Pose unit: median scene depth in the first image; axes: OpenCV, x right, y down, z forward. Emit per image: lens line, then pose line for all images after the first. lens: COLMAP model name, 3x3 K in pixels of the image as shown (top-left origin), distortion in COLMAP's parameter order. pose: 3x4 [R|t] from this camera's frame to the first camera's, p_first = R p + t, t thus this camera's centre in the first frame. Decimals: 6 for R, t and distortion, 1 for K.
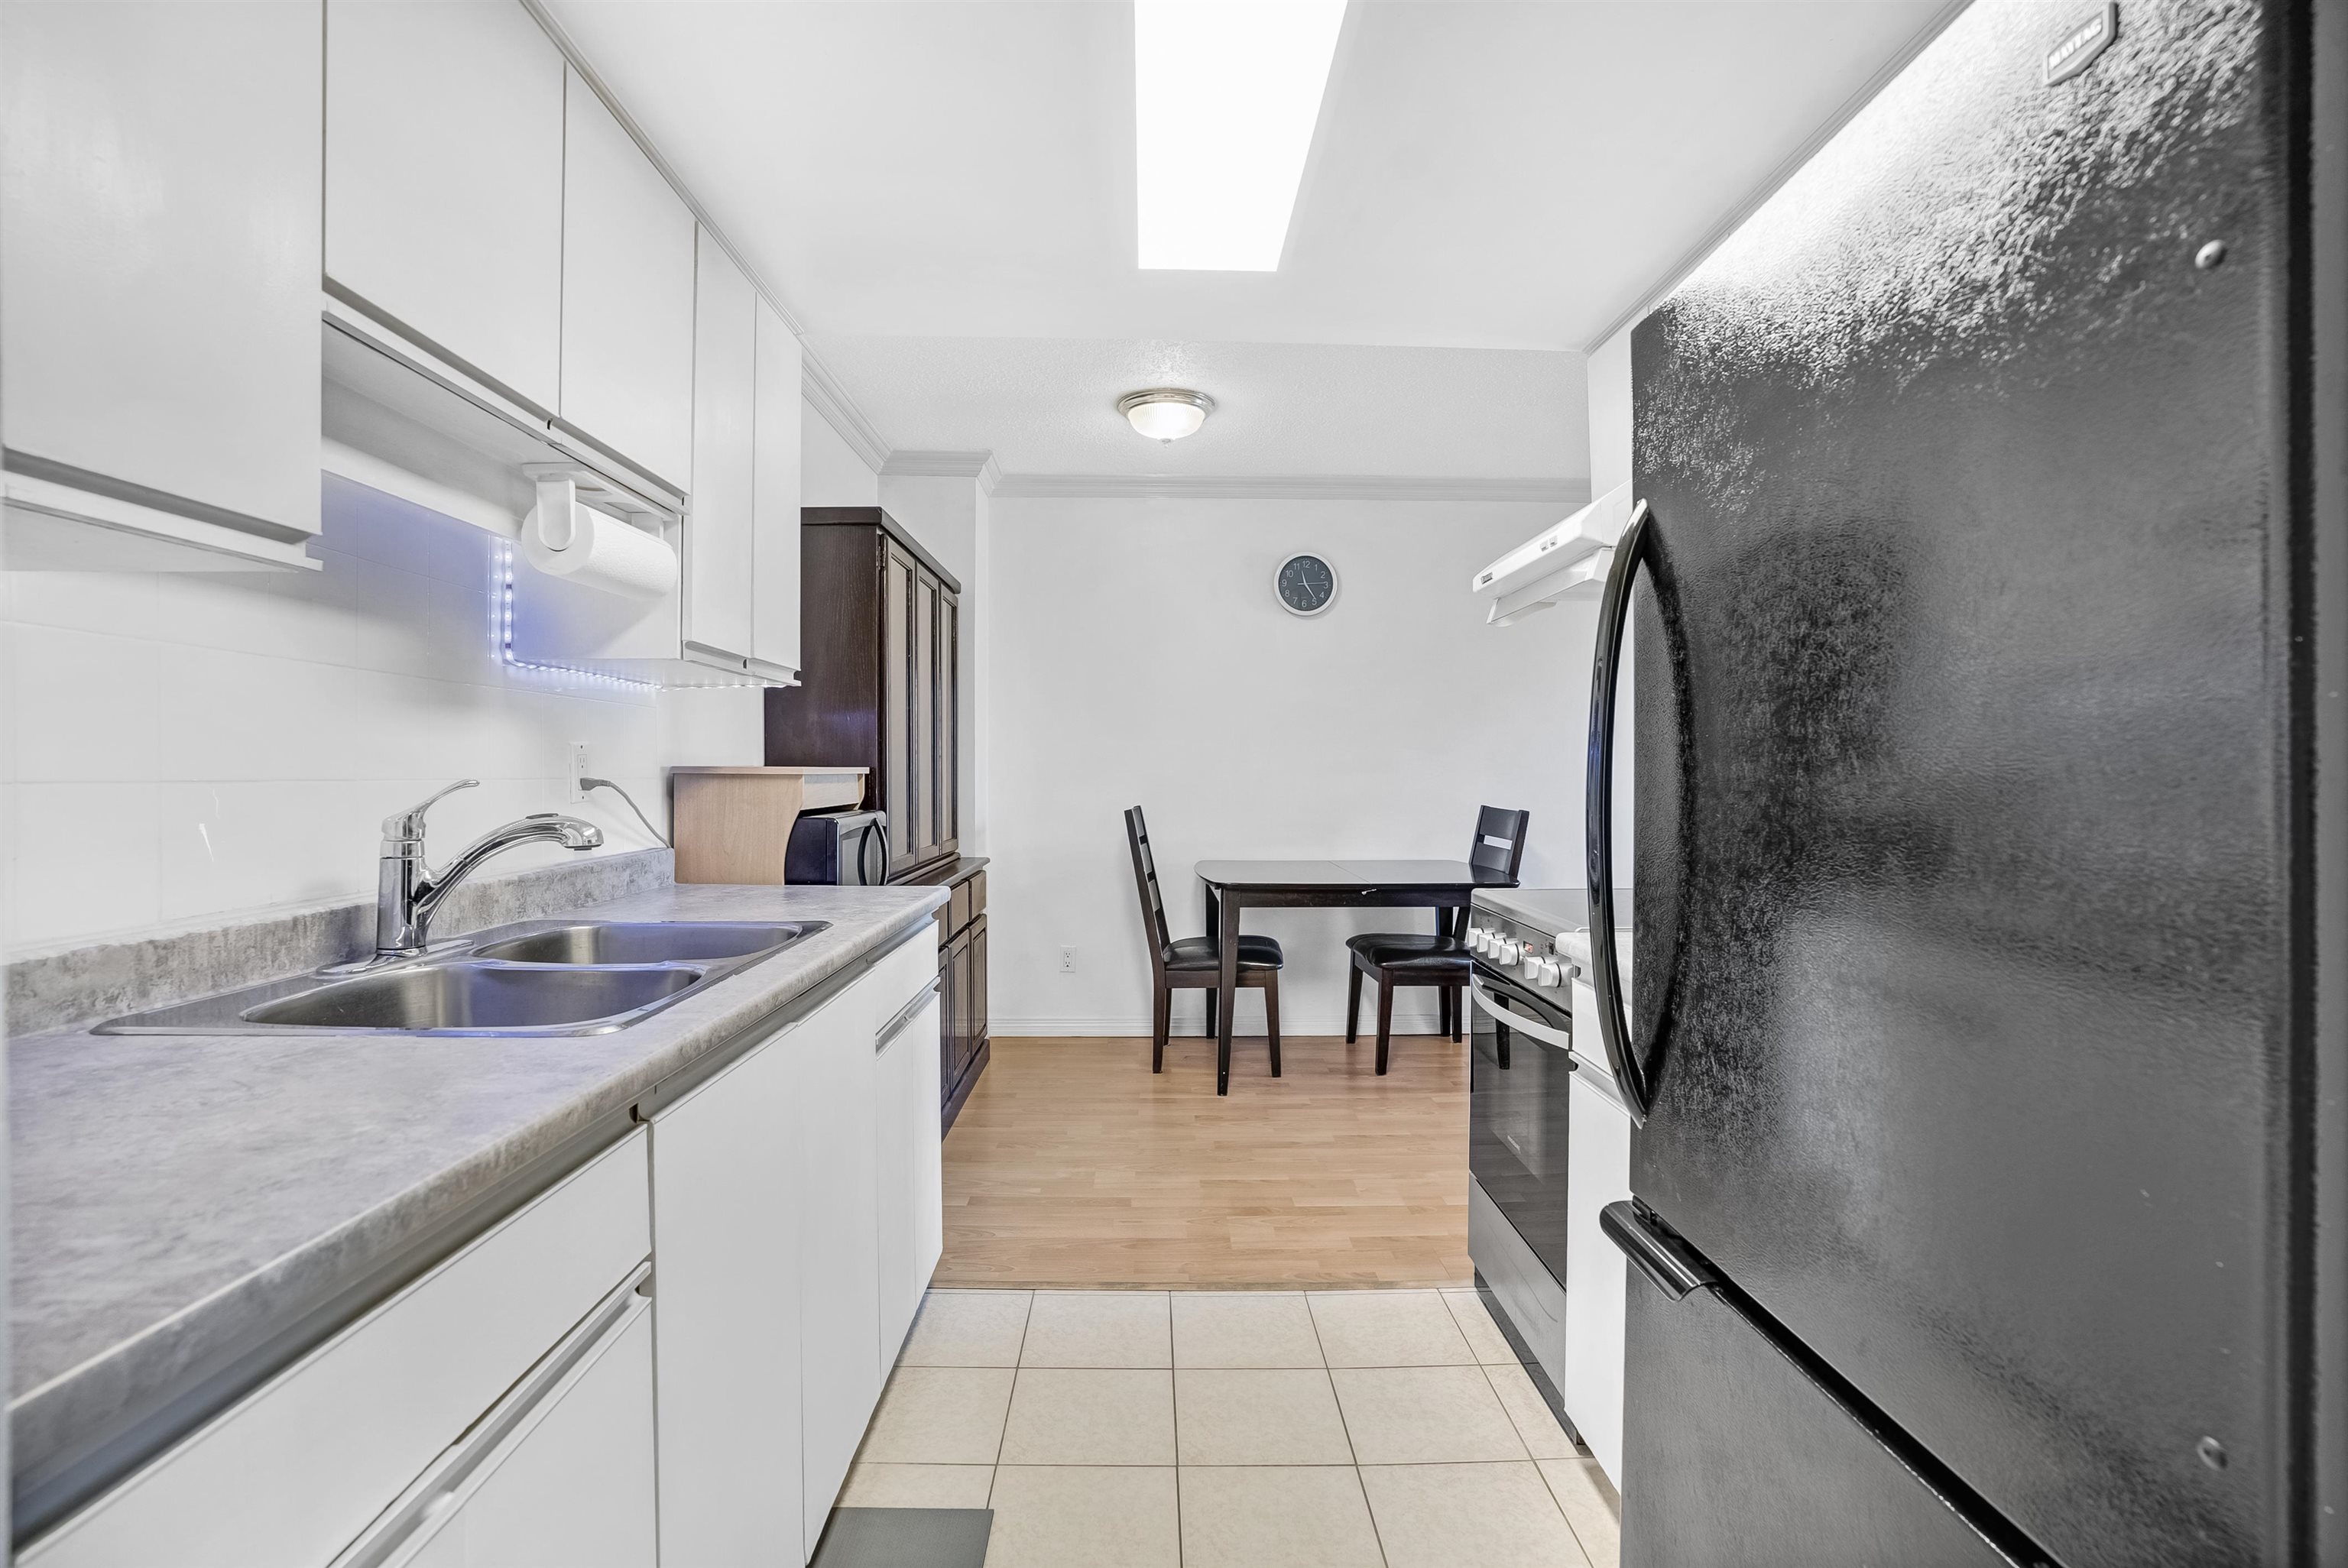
lens RADIAL K [[1109.5, 0, 1174.7], [0, 1109.5, 772.2], [0, 0, 1]] dist [-0.054164, 0.022868]
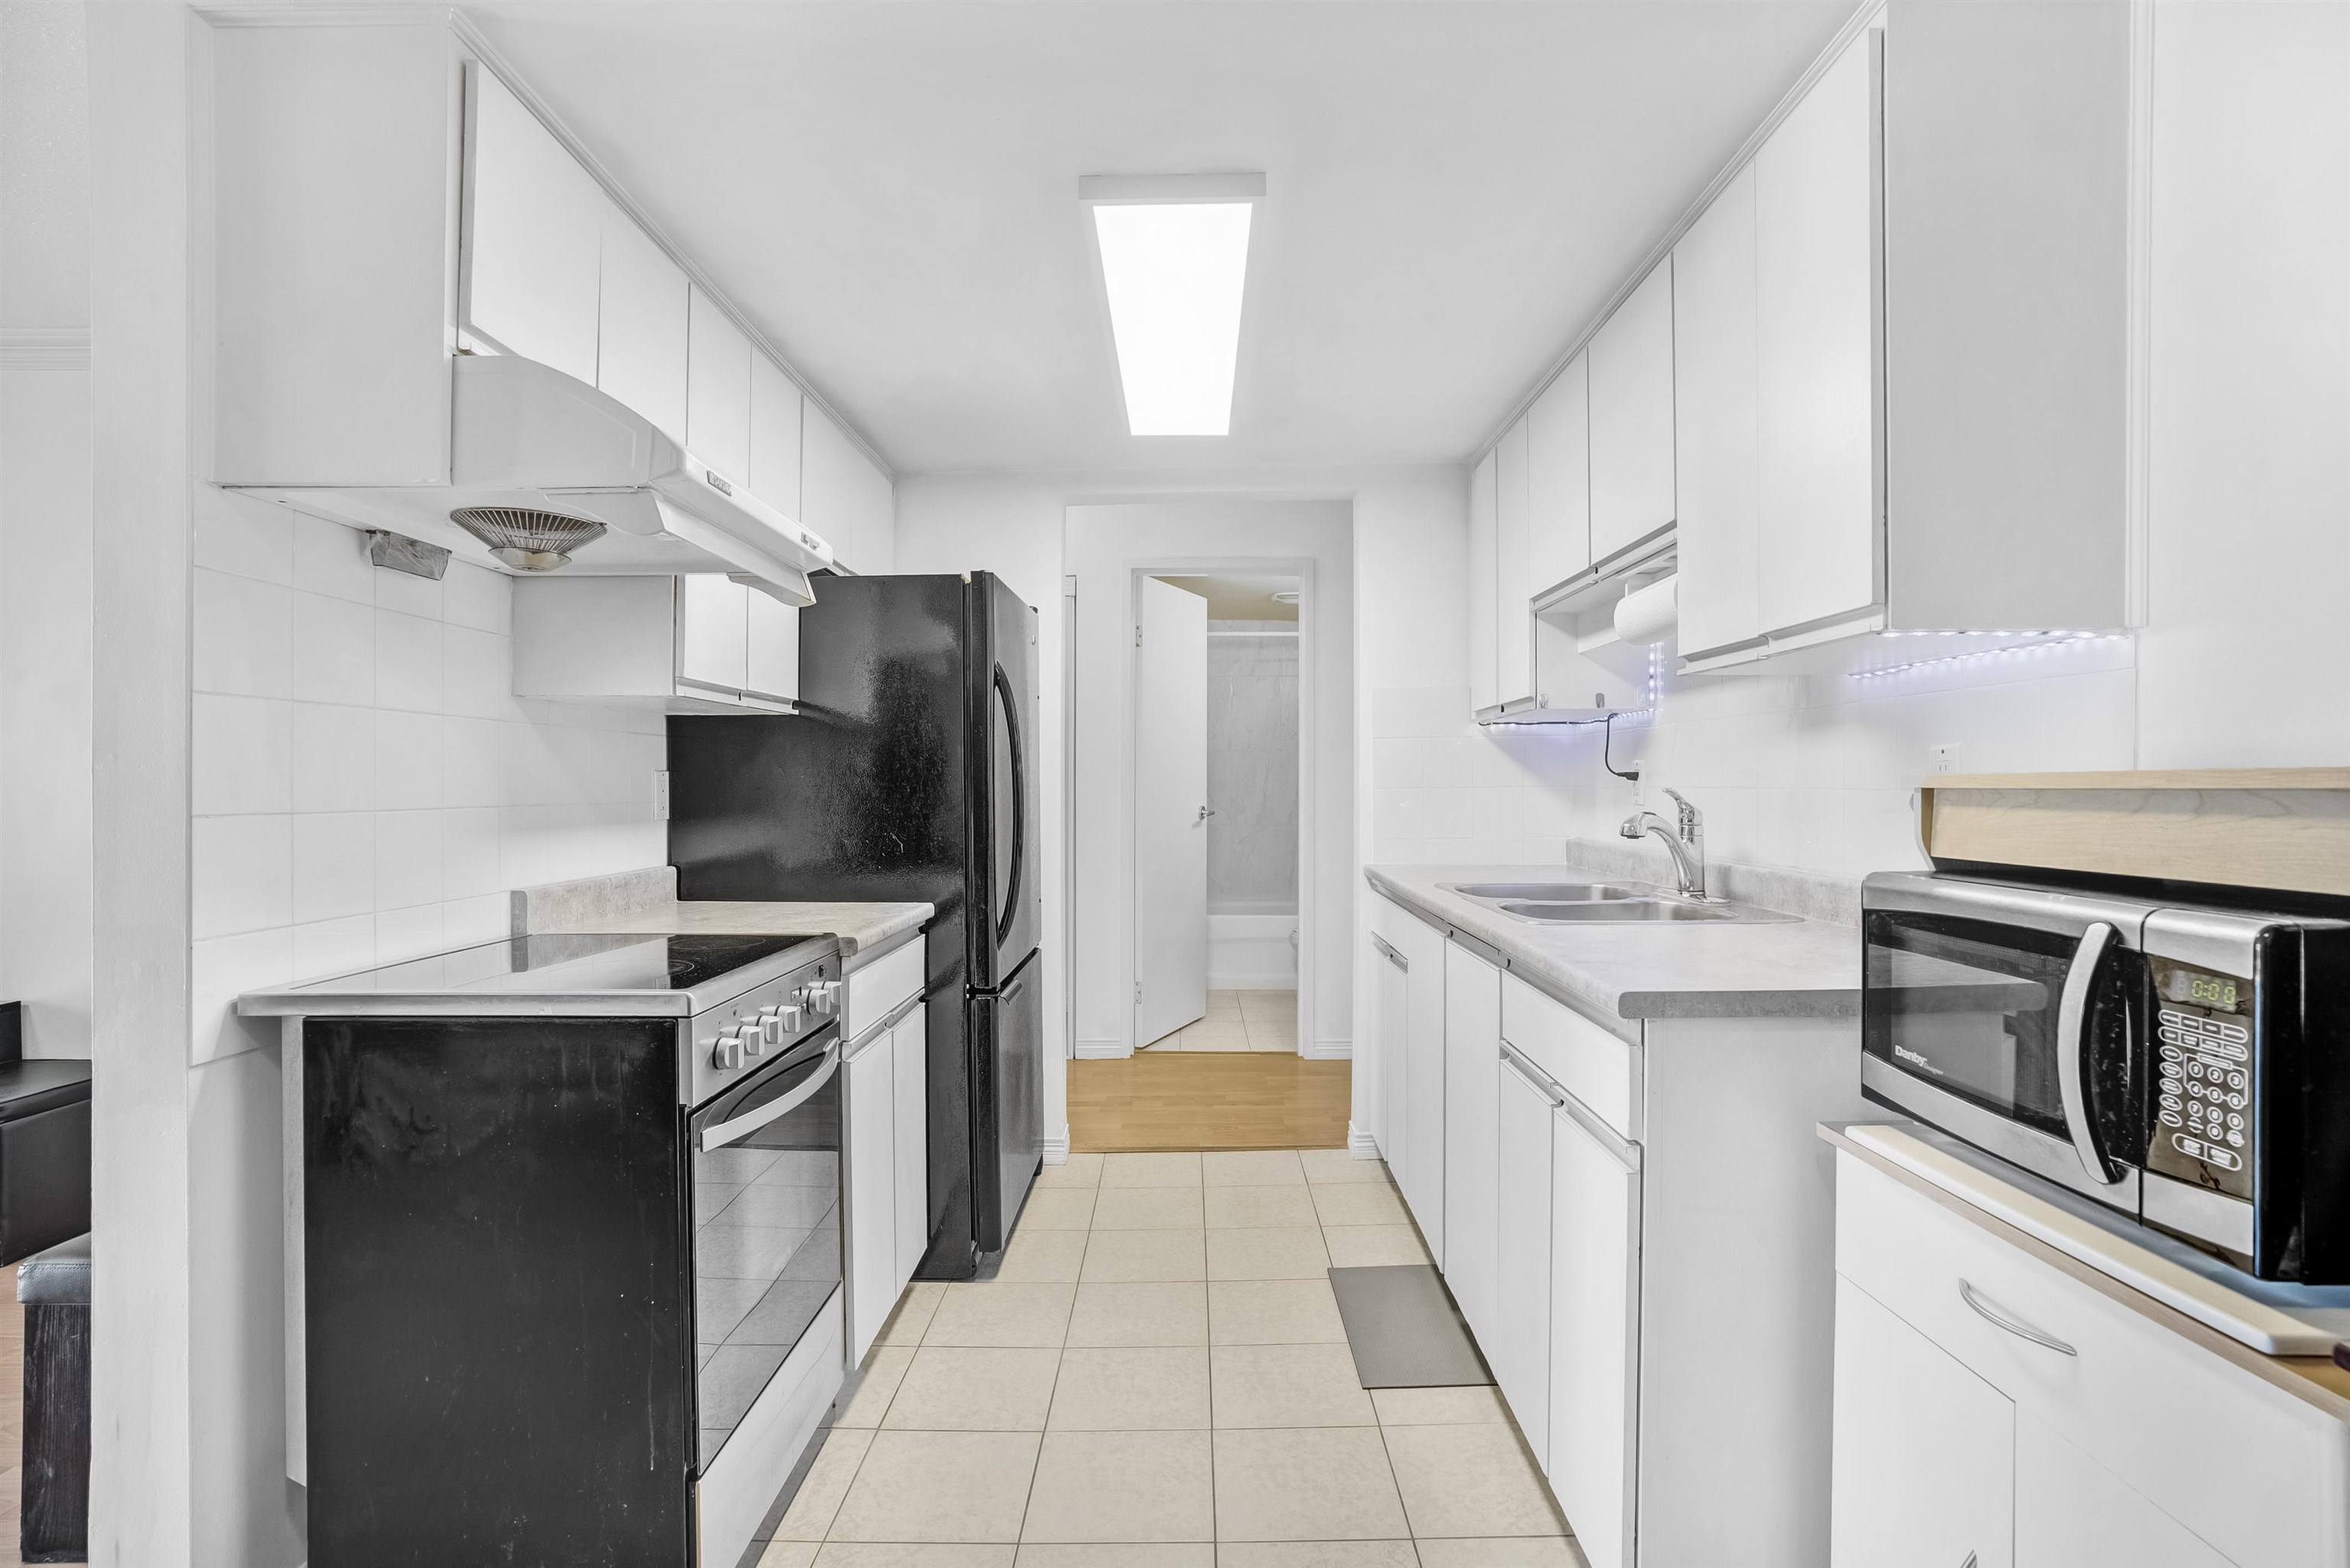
lens RADIAL K [[1110.5, 0, 1182.2], [0, 1110.5, 797.8], [0, 0, 1]] dist [-0.054164, 0.022868]
pose [[-0.998980, 0.002583, 0.045071, -0.015916], [0.003052, 0.999942, 0.010355, 0.001571], [-0.045042, 0.010482, -0.998930, 1.573214]]
